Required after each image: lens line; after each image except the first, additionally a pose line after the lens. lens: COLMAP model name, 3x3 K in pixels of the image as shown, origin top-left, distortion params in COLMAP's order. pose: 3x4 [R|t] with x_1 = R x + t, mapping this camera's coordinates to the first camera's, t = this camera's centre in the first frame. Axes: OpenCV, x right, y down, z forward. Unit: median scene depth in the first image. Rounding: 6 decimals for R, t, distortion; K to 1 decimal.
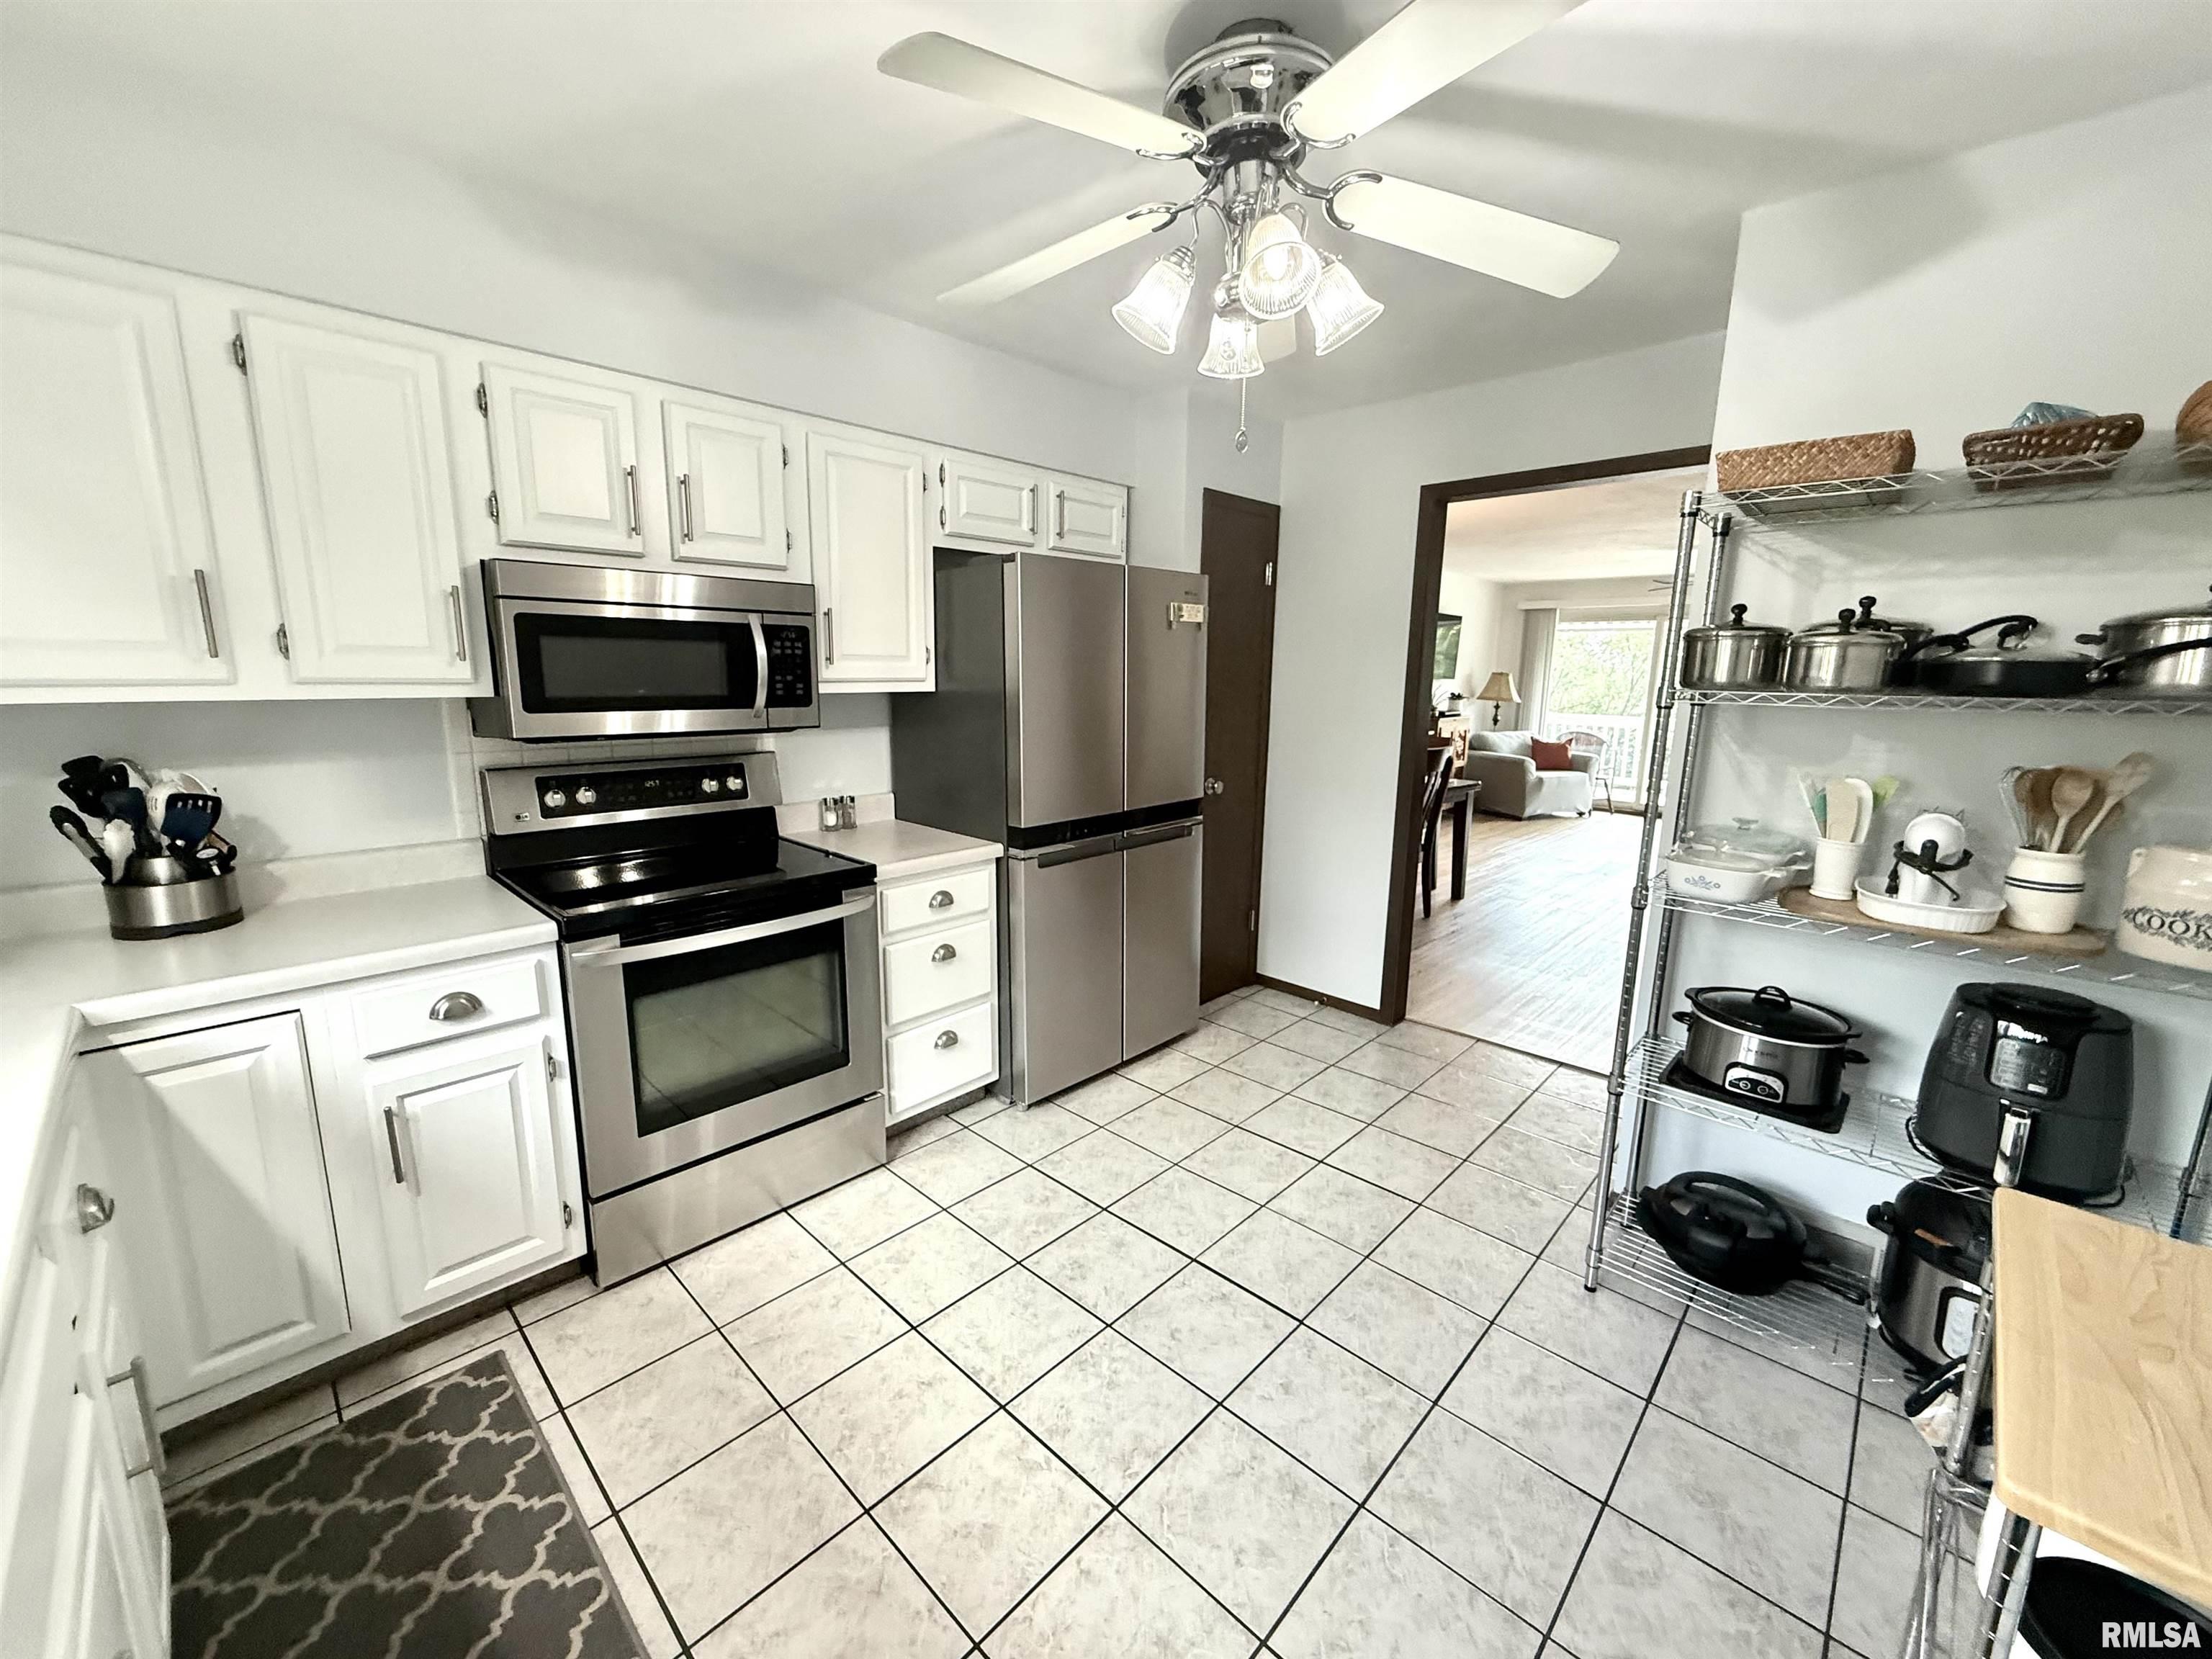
lens RADIAL K [[877.5, 0, 1099.7], [0, 877.5, 827.7], [0, 0, 1]] dist [-0.000673, 0.000189]
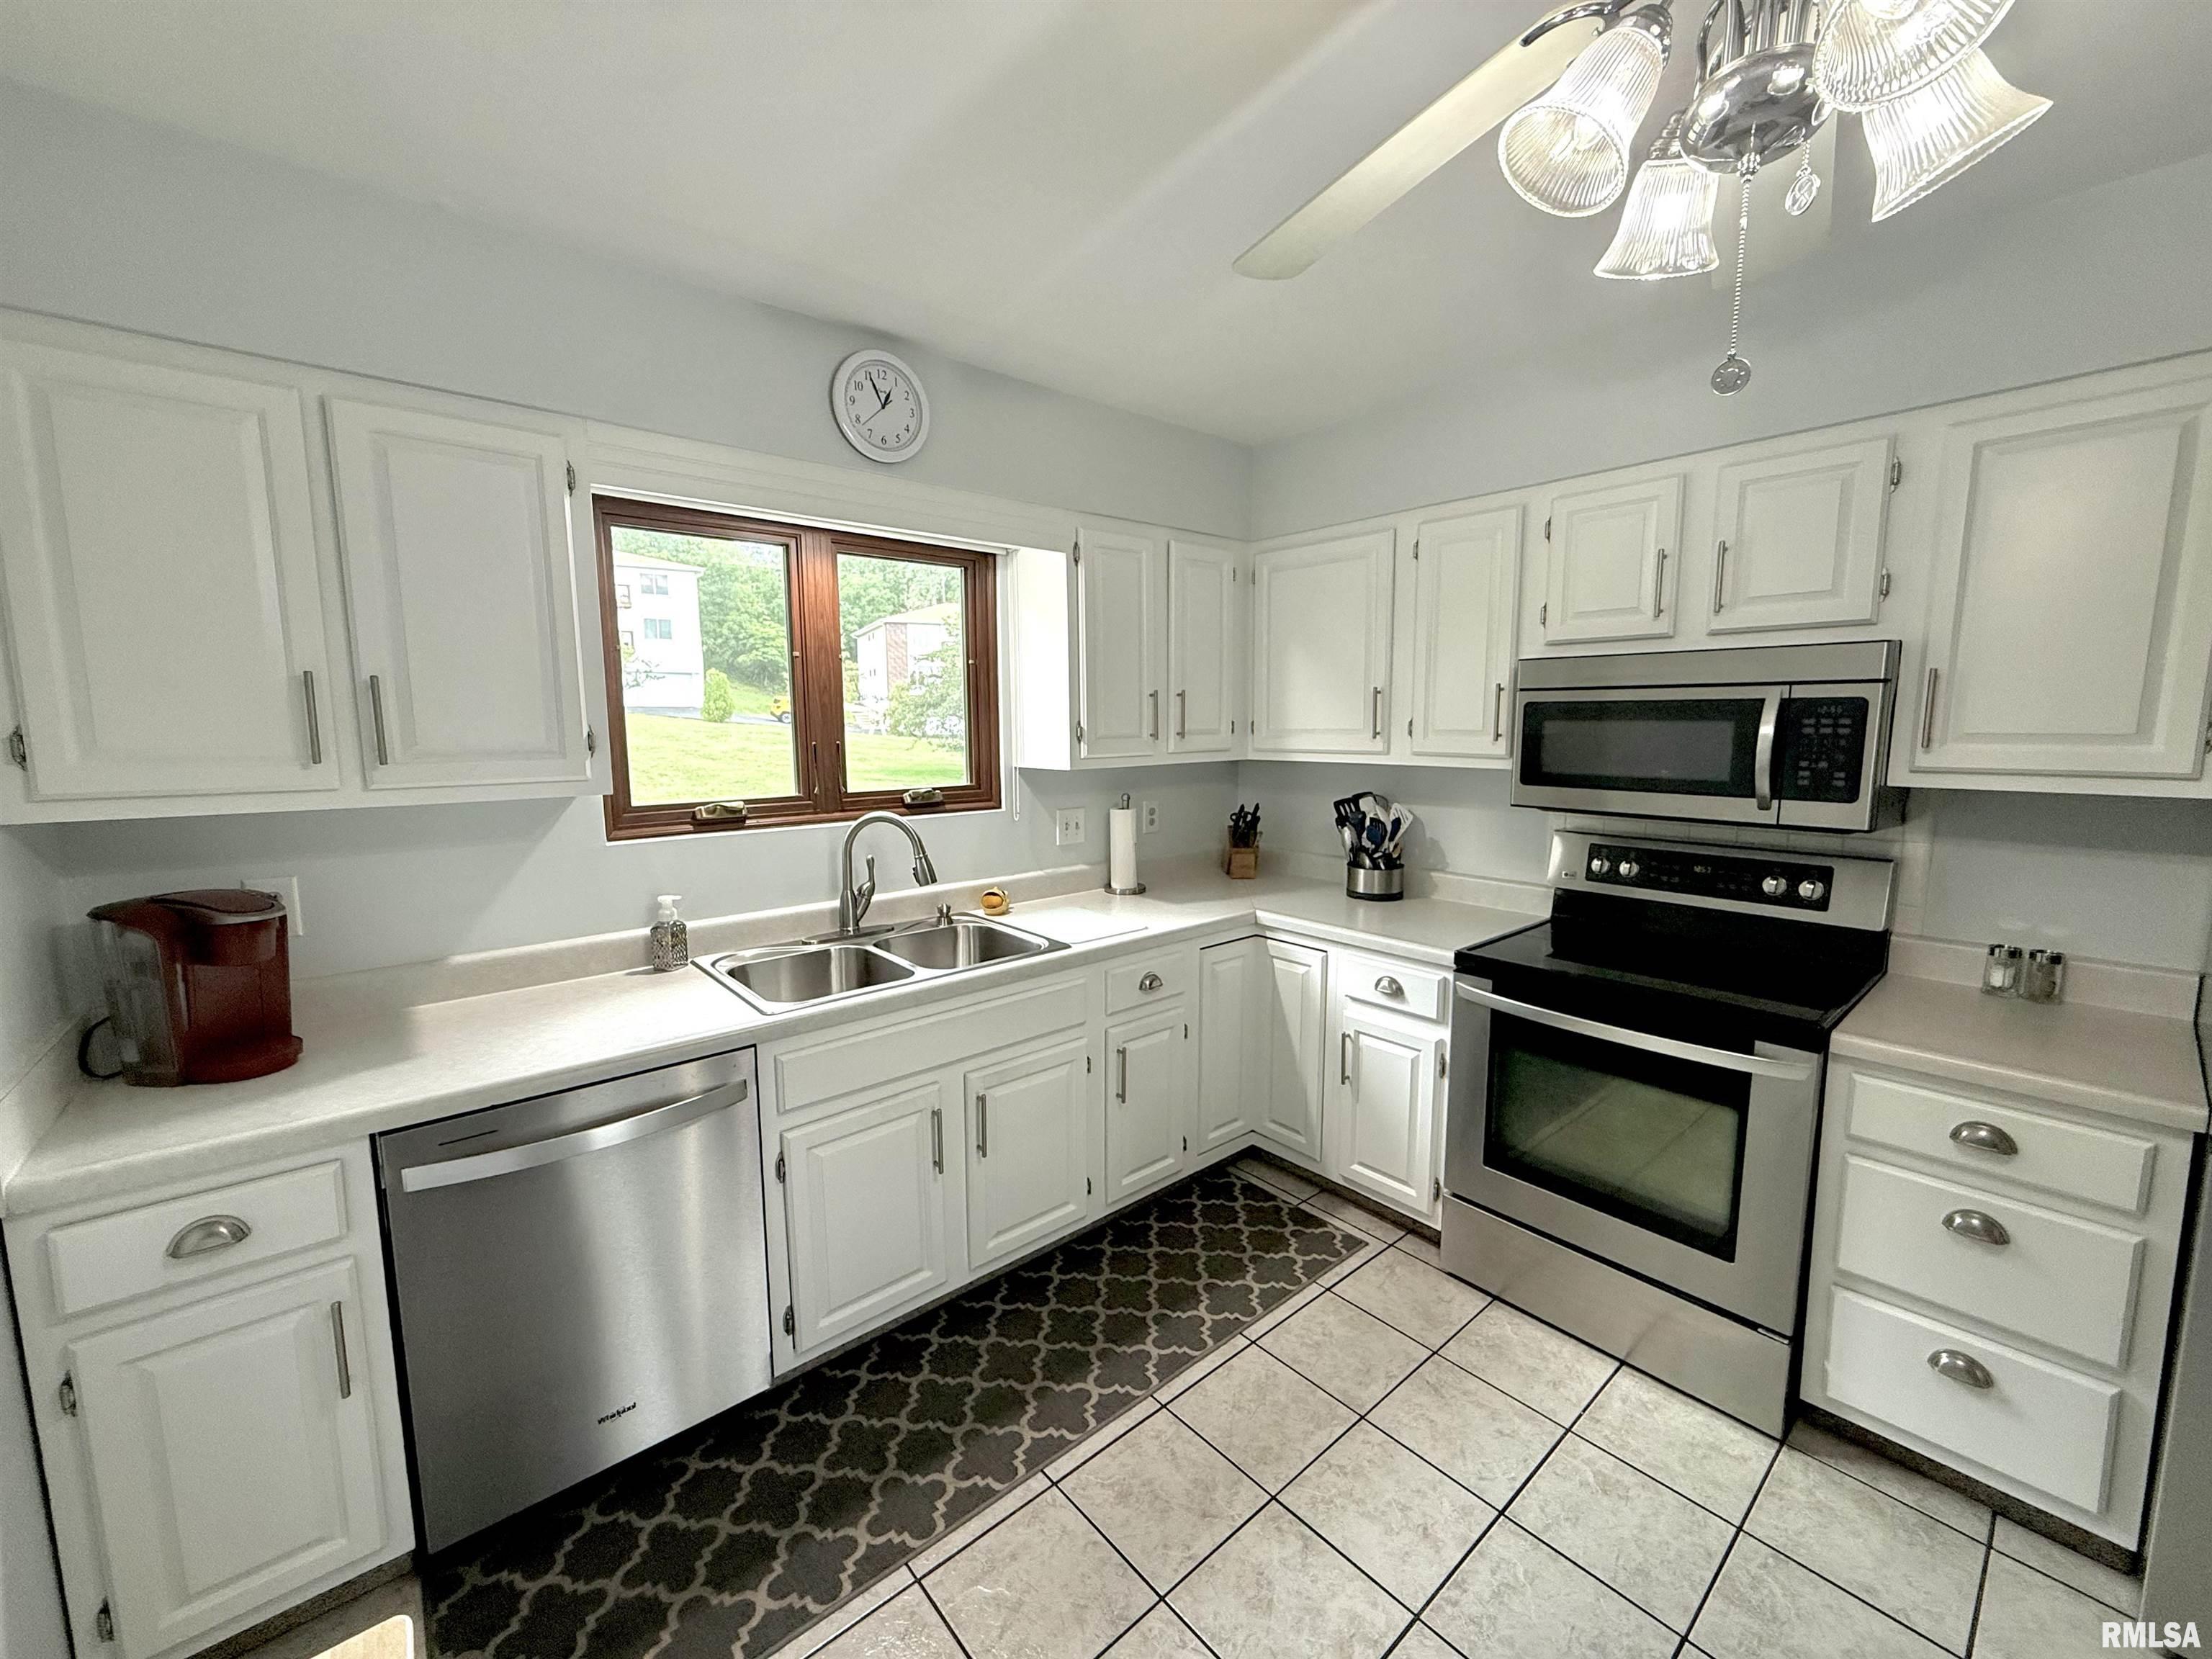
lens RADIAL K [[877.5, 0, 1099.7], [0, 877.5, 827.7], [0, 0, 1]] dist [-0.000673, 0.000189]
pose [[-0.099790, 0.110652, -0.988837, 0.607035], [-0.177862, 0.975807, 0.127143, -0.126026], [0.978983, 0.188564, -0.077695, 0.555544]]
